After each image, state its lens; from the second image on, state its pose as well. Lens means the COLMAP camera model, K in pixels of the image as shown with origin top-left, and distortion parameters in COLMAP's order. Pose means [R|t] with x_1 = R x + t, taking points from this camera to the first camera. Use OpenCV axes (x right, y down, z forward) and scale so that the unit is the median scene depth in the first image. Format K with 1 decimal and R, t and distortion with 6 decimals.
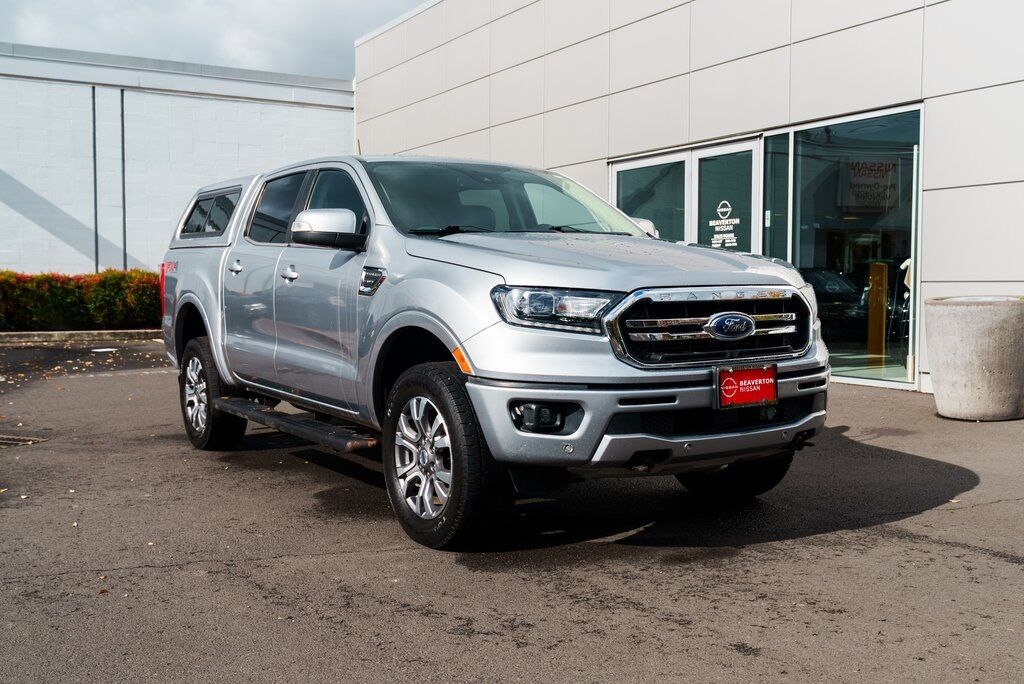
lens RADIAL K [[999.1, 0, 510.8], [0, 999.1, 334.8], [0, 0, 1]] dist [-0.047832, 0.000000]
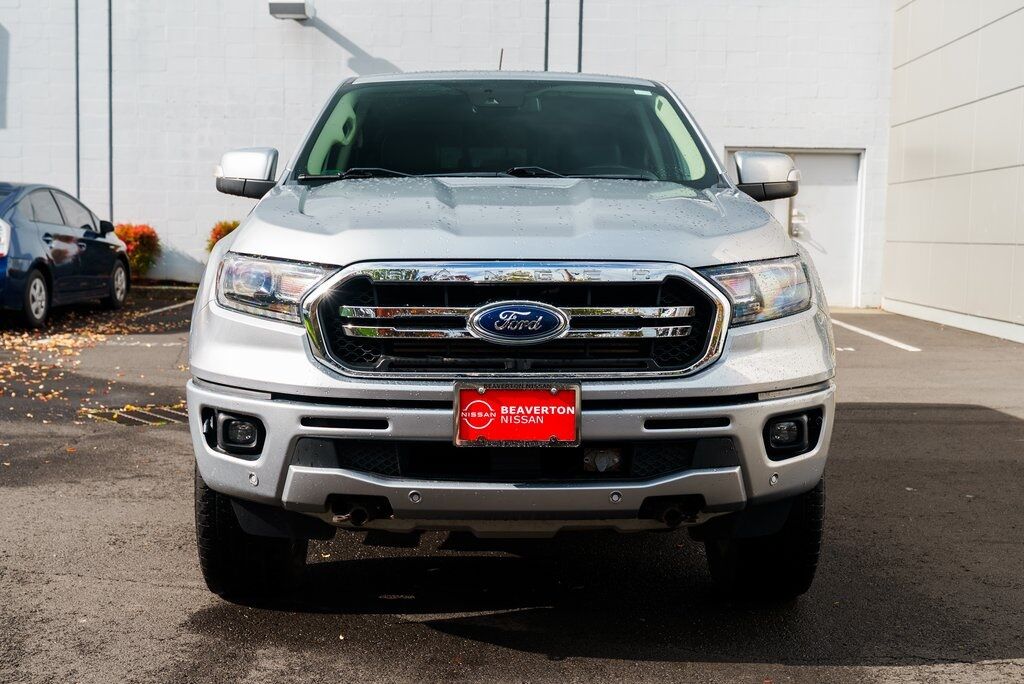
lens RADIAL K [[1382.4, 0, 515.0], [0, 1382.4, 346.0], [0, 0, 1]] dist [-0.007284, 0.000000]
pose [[0.853330, 0.057377, -0.518205, 0.705331], [-0.042196, 0.998266, 0.041046, -0.031066], [0.519661, -0.013160, 0.854271, 0.225654]]
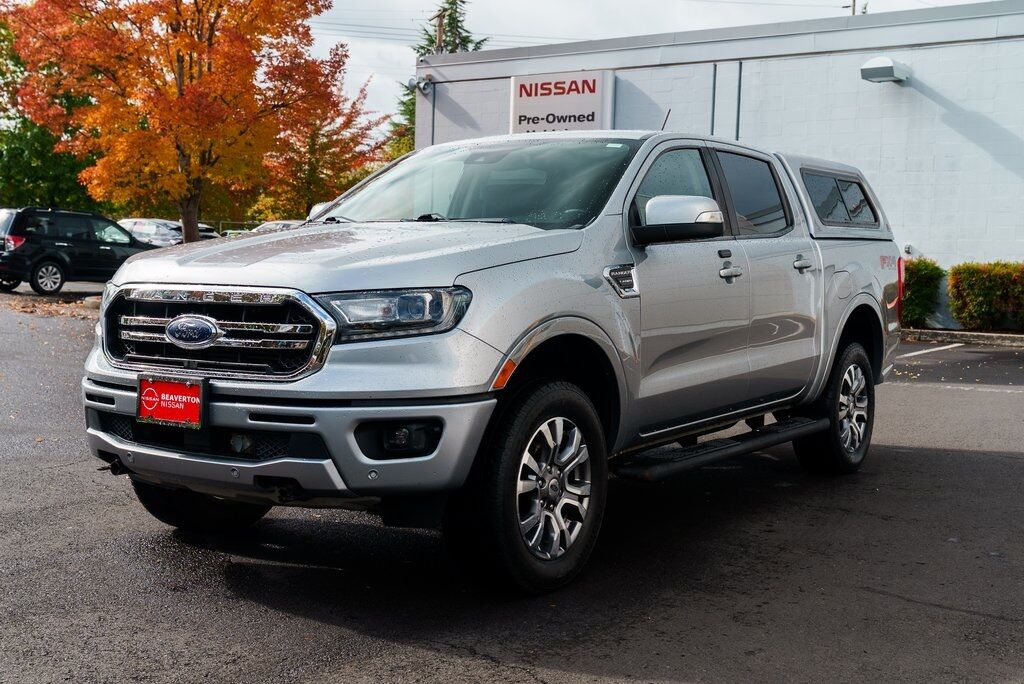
lens RADIAL K [[1221.7, 0, 508.7], [0, 1221.7, 345.9], [0, 0, 1]] dist [0.055059, 0.000000]
pose [[0.404028, 0.073620, -0.911779, 1.324781], [-0.069738, 0.996334, 0.049545, -0.069513], [0.912085, 0.043568, 0.407681, 0.834187]]
